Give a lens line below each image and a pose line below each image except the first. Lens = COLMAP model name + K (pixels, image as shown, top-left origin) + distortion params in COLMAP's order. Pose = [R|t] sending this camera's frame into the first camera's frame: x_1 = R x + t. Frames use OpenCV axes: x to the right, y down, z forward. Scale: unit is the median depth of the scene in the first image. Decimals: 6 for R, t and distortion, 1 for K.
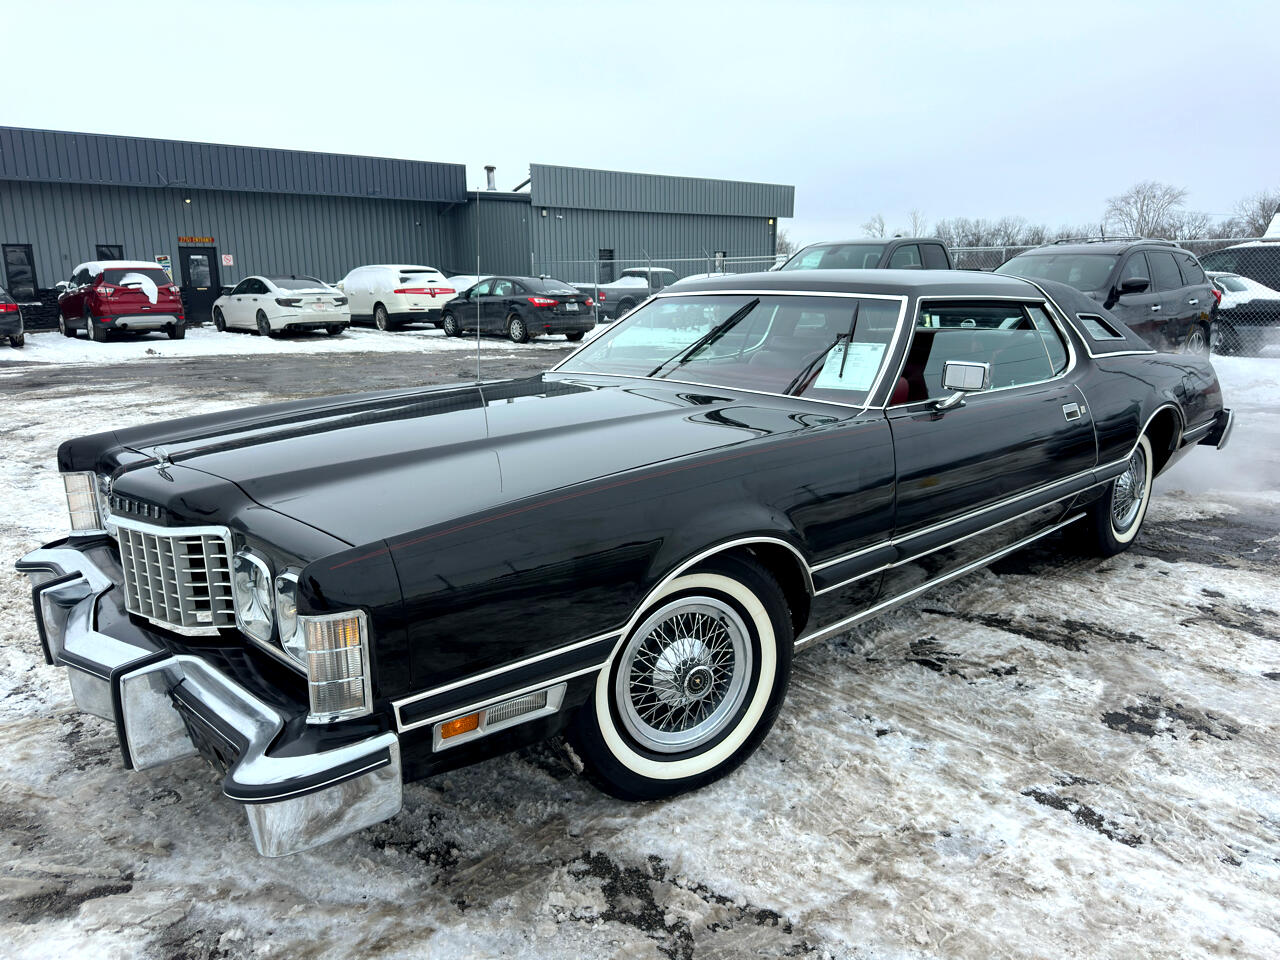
lens RADIAL K [[900.9, 0, 642.7], [0, 900.9, 488.2], [0, 0, 1]] dist [0.040262, -0.047591]
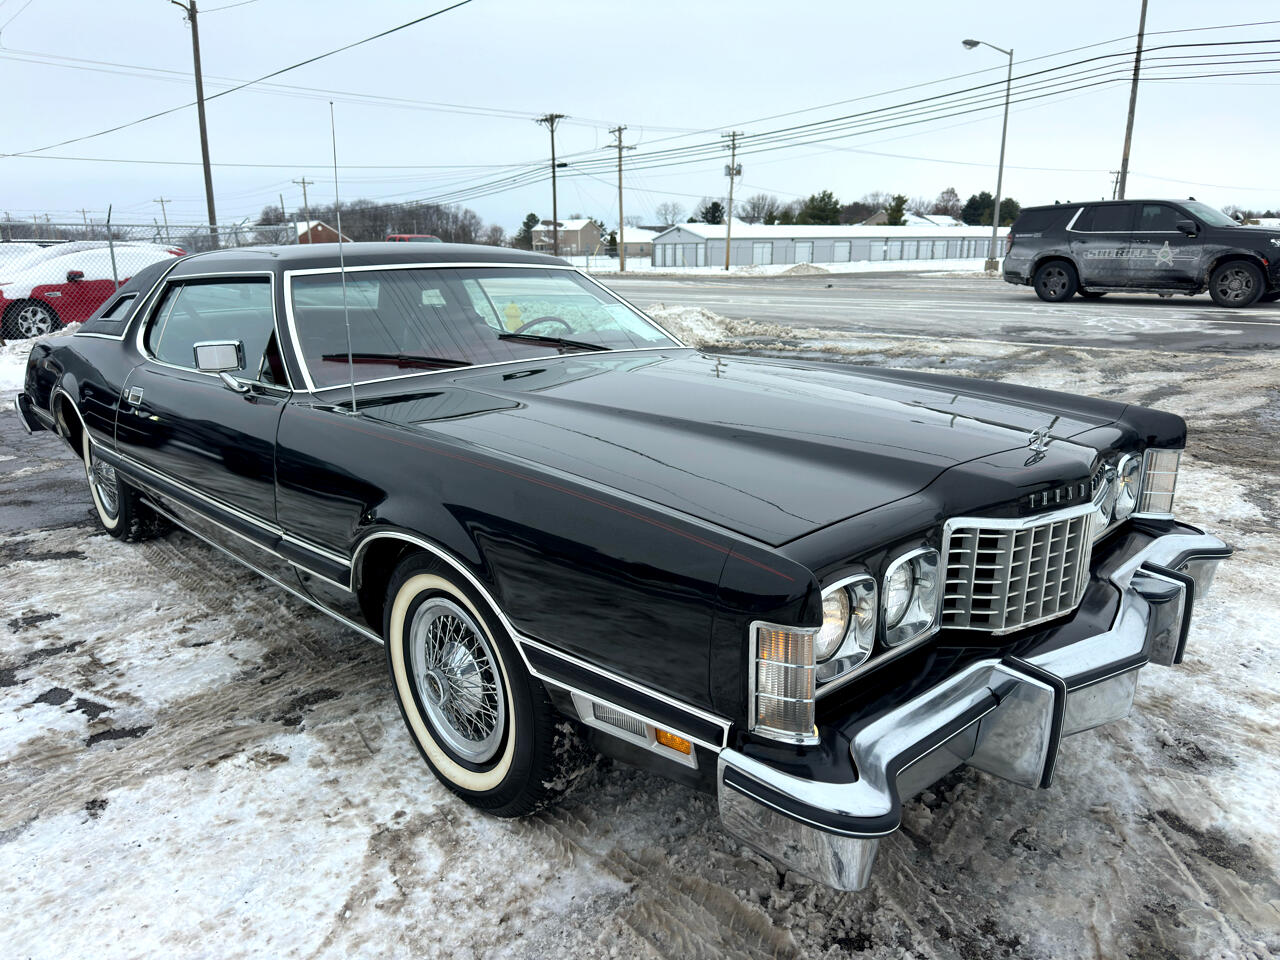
lens RADIAL K [[904.0, 0, 641.1], [0, 904.0, 506.5], [0, 0, 1]] dist [0.026408, -0.030598]
pose [[0.004405, -0.266664, 0.963780, -0.774658], [0.241632, 0.935513, 0.257739, -0.163230], [-0.970358, 0.231745, 0.068555, 0.741405]]
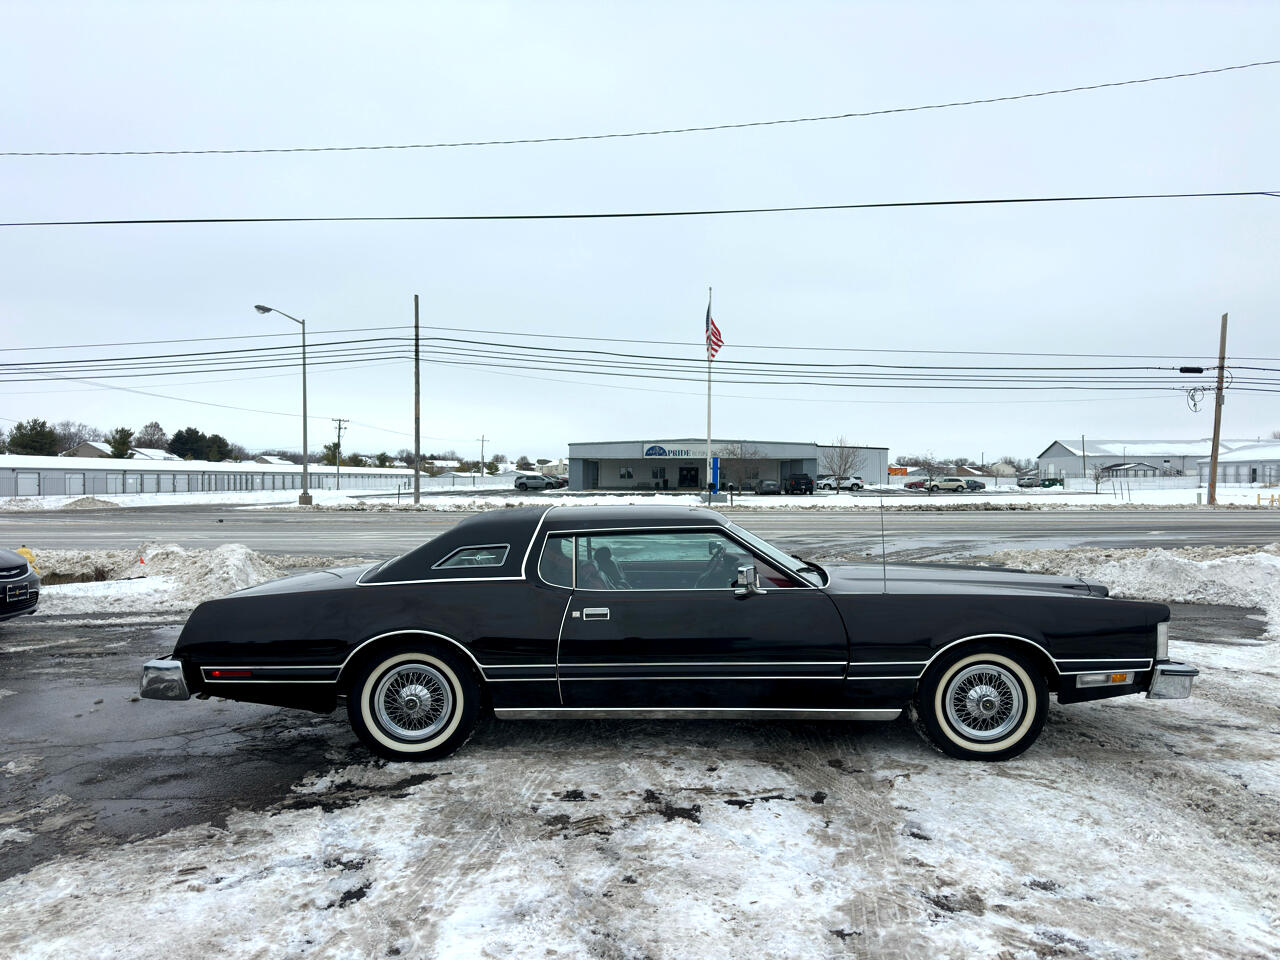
lens RADIAL K [[891.7, 0, 639.5], [0, 891.7, 488.8], [0, 0, 1]] dist [0.012238, -0.004212]
pose [[-0.730184, -0.003504, 0.683242, -0.751709], [0.159633, 0.971436, 0.175583, -0.516156], [-0.664341, 0.237275, -0.708767, 2.015368]]
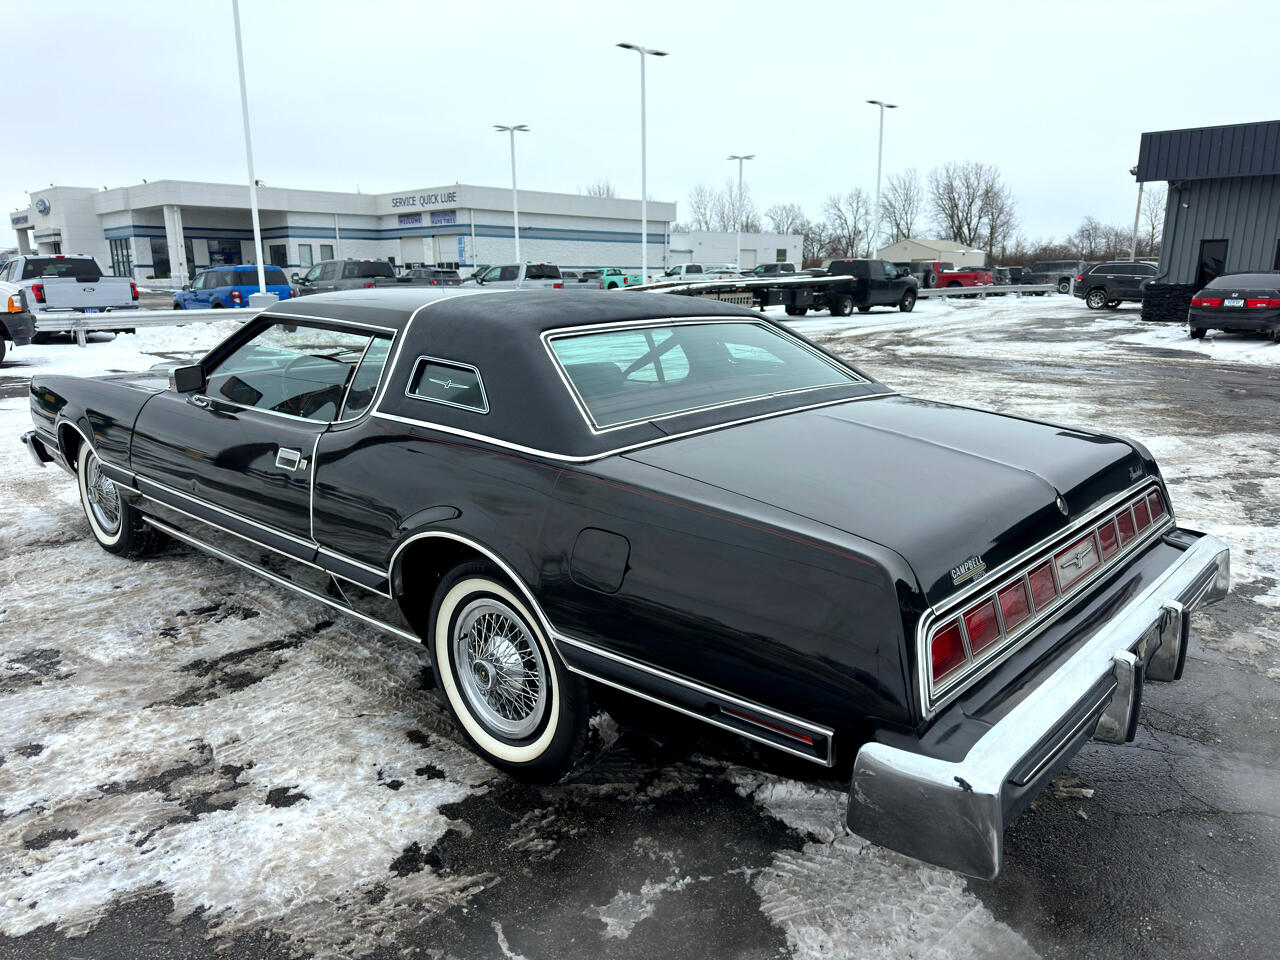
lens RADIAL K [[900.9, 0, 626.2], [0, 900.9, 483.3], [0, 0, 1]] dist [0.040262, -0.047591]
pose [[0.056170, 0.226949, -0.972285, 1.201422], [-0.221520, 0.952384, 0.209507, -0.278230], [0.973537, 0.203613, 0.103769, 1.116073]]
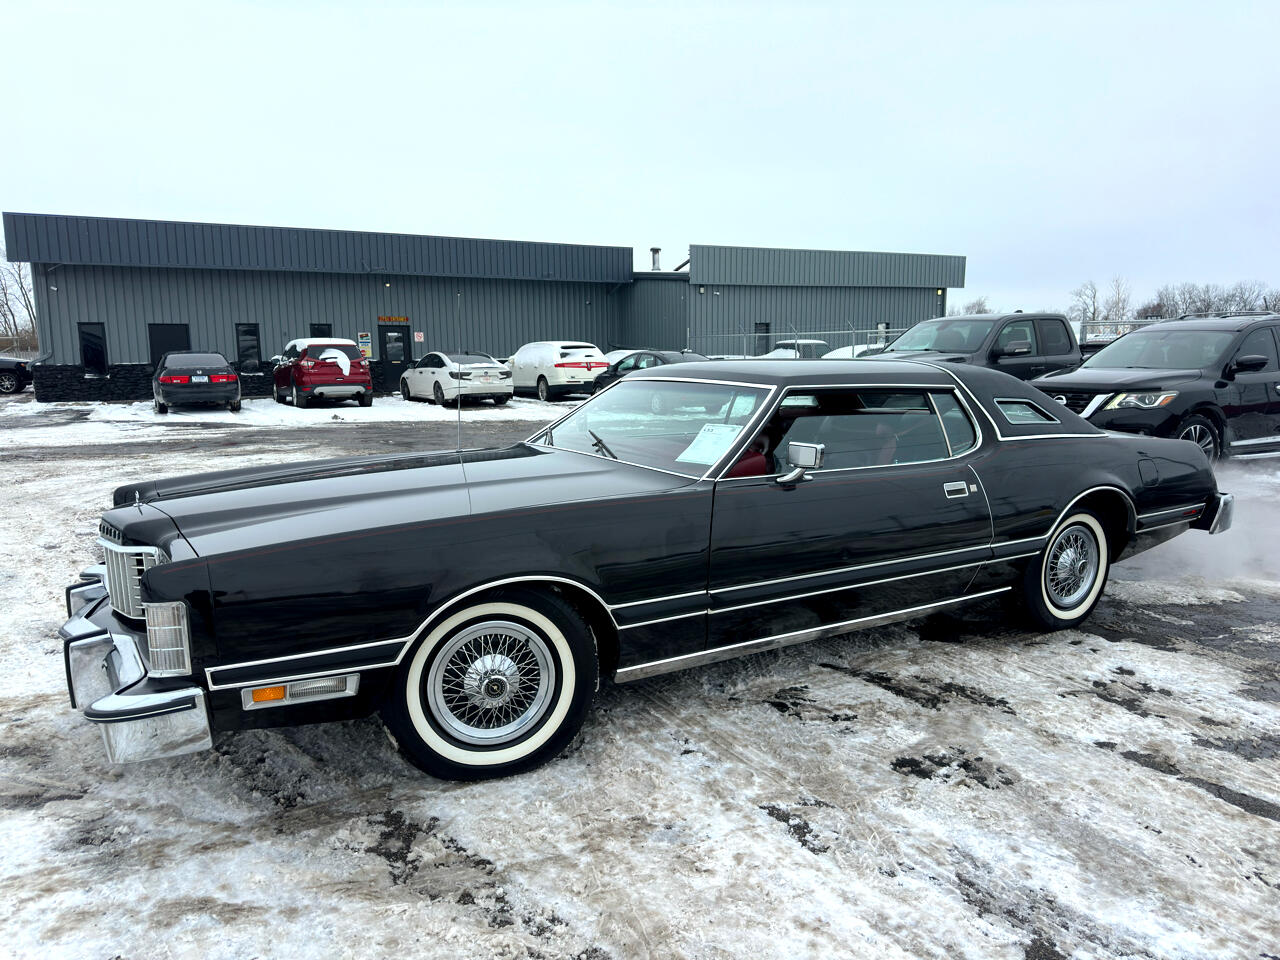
lens RADIAL K [[900.9, 0, 634.0], [0, 900.9, 494.9], [0, 0, 1]] dist [0.040262, -0.047591]
pose [[0.976824, 0.032221, -0.211605, 0.295769], [-0.046543, 0.996924, -0.063053, 0.007920], [0.208923, 0.071440, 0.975319, -0.127465]]
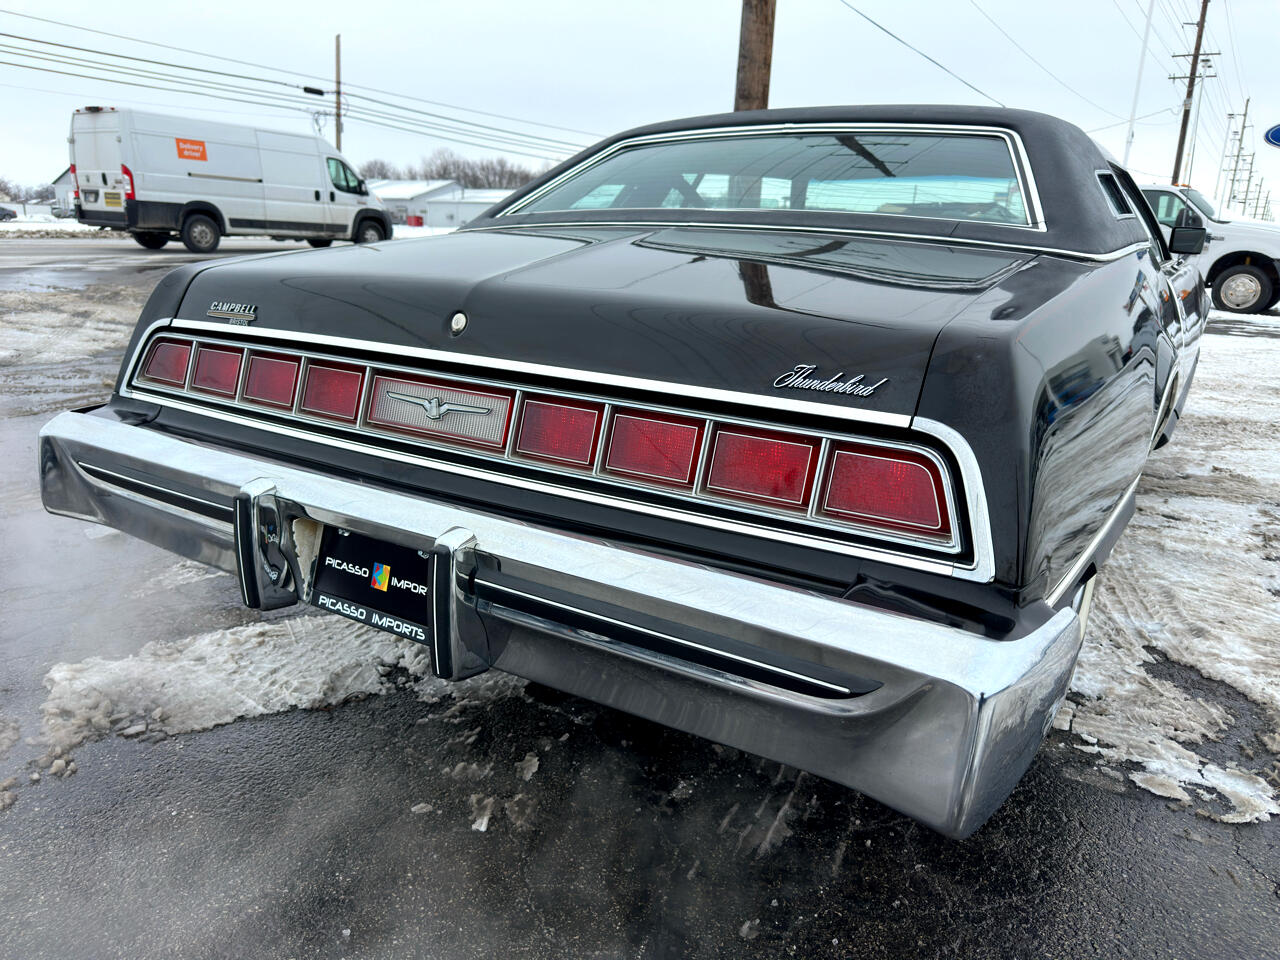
lens RADIAL K [[900.9, 0, 662.5], [0, 900.9, 496.8], [0, 0, 1]] dist [0.040262, -0.047591]
pose [[-0.967608, 0.044356, -0.248529, 0.669796], [-0.084877, 0.869981, 0.485725, -0.334925], [0.237761, 0.491086, -0.838036, 1.817756]]
